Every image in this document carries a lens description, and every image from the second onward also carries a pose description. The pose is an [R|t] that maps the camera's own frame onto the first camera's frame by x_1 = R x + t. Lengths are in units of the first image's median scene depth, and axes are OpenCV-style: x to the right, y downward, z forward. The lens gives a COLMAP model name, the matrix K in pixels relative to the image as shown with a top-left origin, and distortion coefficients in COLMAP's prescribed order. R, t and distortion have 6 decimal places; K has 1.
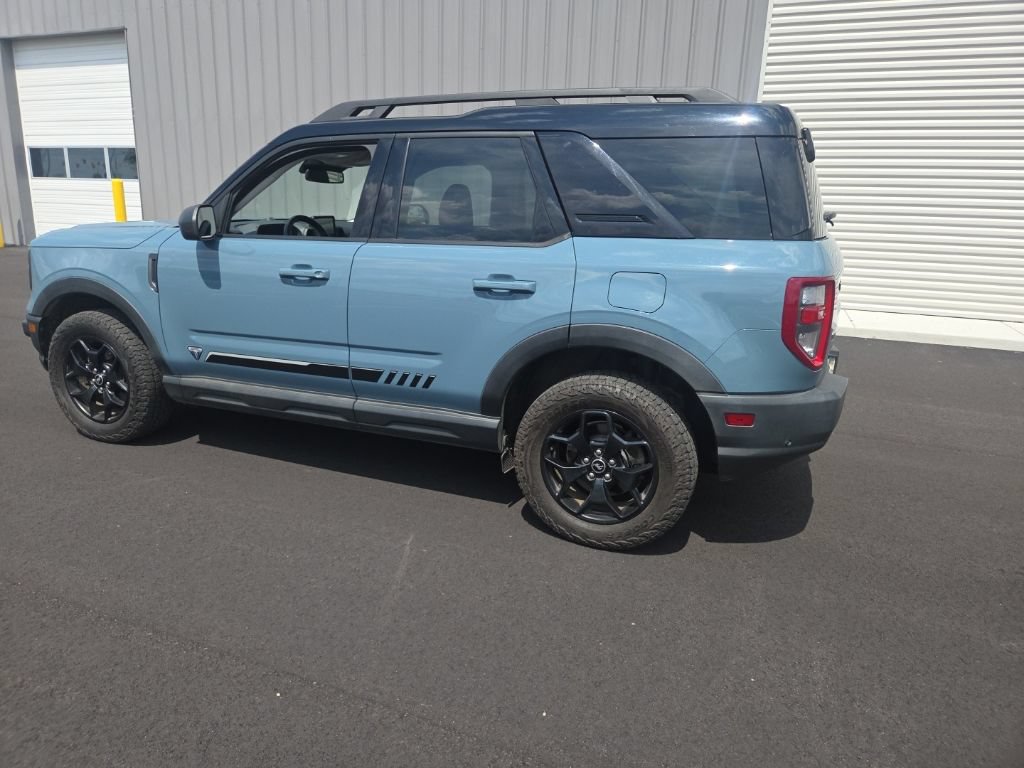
lens RADIAL K [[675.4, 0, 496.9], [0, 675.4, 376.2], [0, 0, 1]] dist [0.049575, -0.042118]
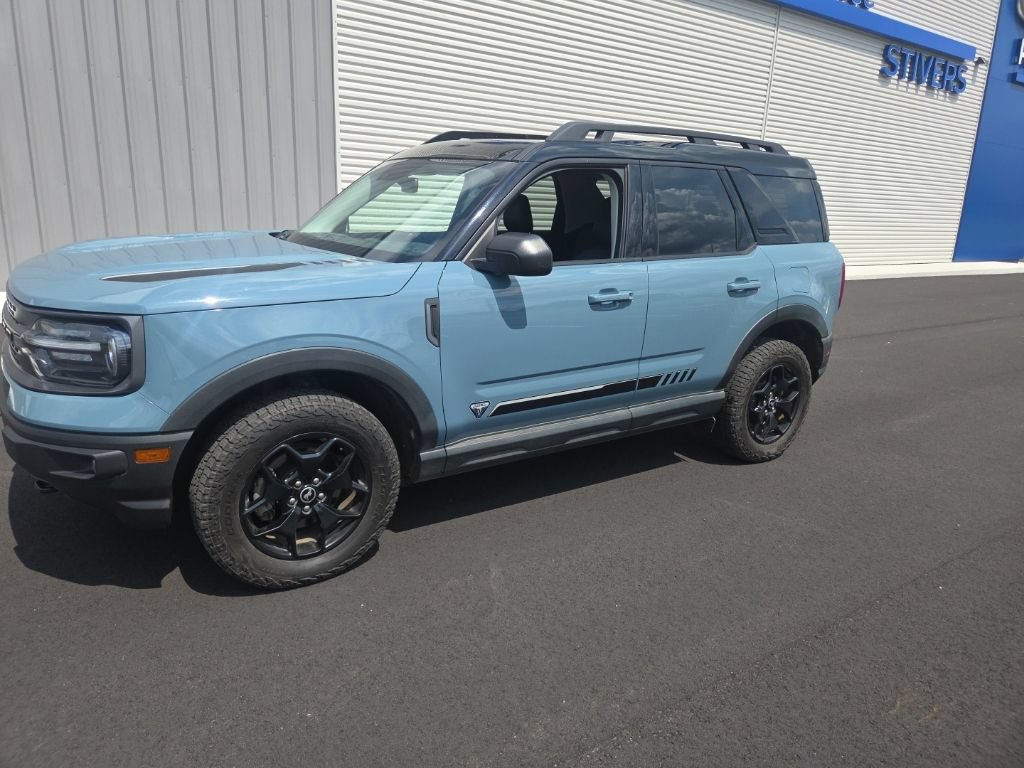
lens RADIAL K [[675.4, 0, 485.2], [0, 675.4, 375.0], [0, 0, 1]] dist [0.049575, -0.042118]
pose [[0.579291, -0.212018, 0.787064, -1.227571], [0.179010, 0.975098, 0.130917, -0.207768], [-0.795221, 0.065053, 0.602819, 0.562143]]
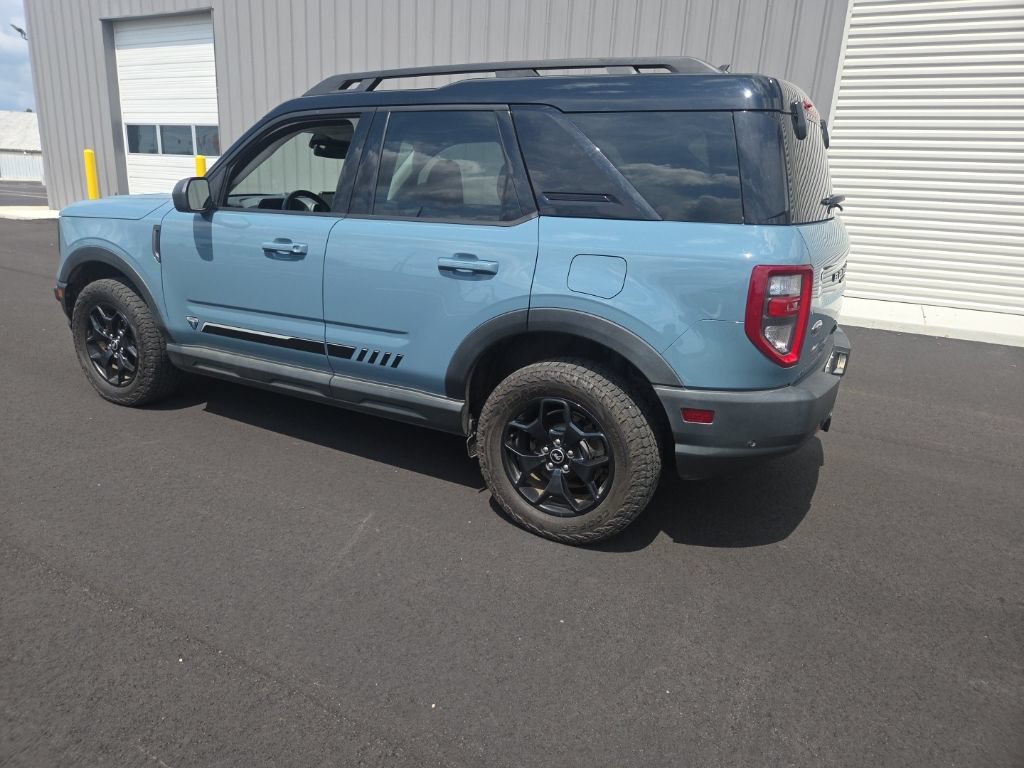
lens RADIAL K [[675.4, 0, 502.7], [0, 675.4, 375.9], [0, 0, 1]] dist [0.049575, -0.042118]
pose [[0.992082, 0.048267, -0.115950, 0.165482], [-0.045355, 0.998589, 0.027631, -0.004209], [0.117120, -0.022154, 0.992871, 0.035242]]
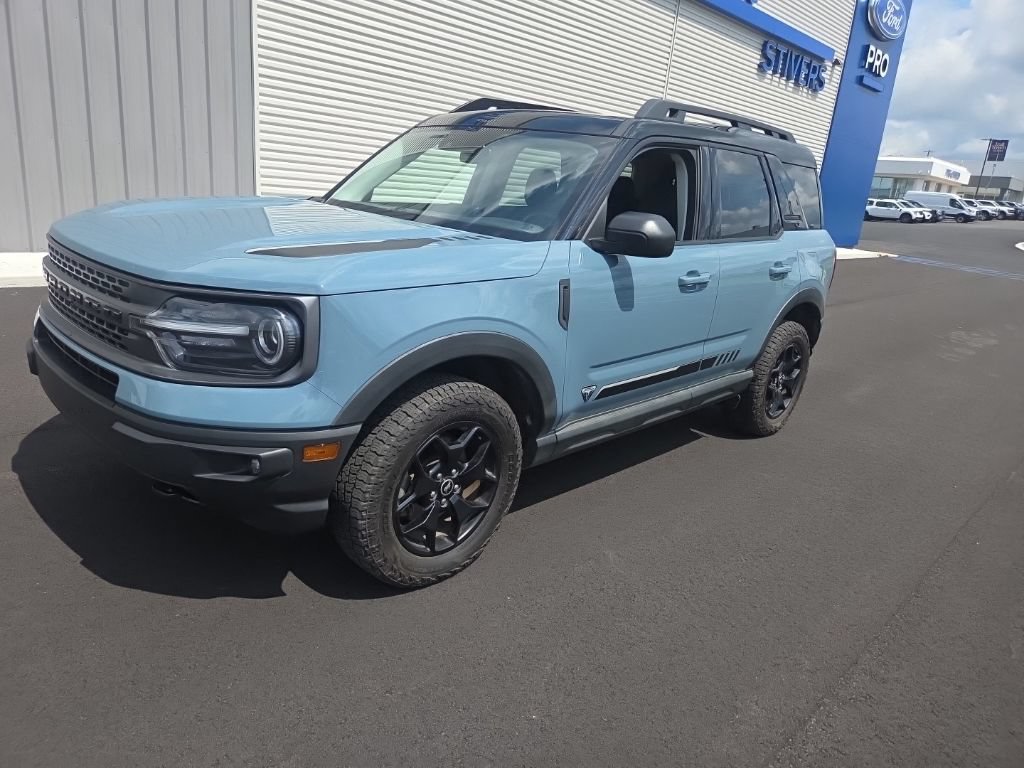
lens RADIAL K [[675.4, 0, 485.2], [0, 675.4, 386.7], [0, 0, 1]] dist [0.049575, -0.042118]
pose [[0.409740, -0.261845, 0.873813, -1.364746], [0.151954, 0.964125, 0.217655, -0.270233], [-0.899457, 0.043598, 0.434829, 0.862348]]
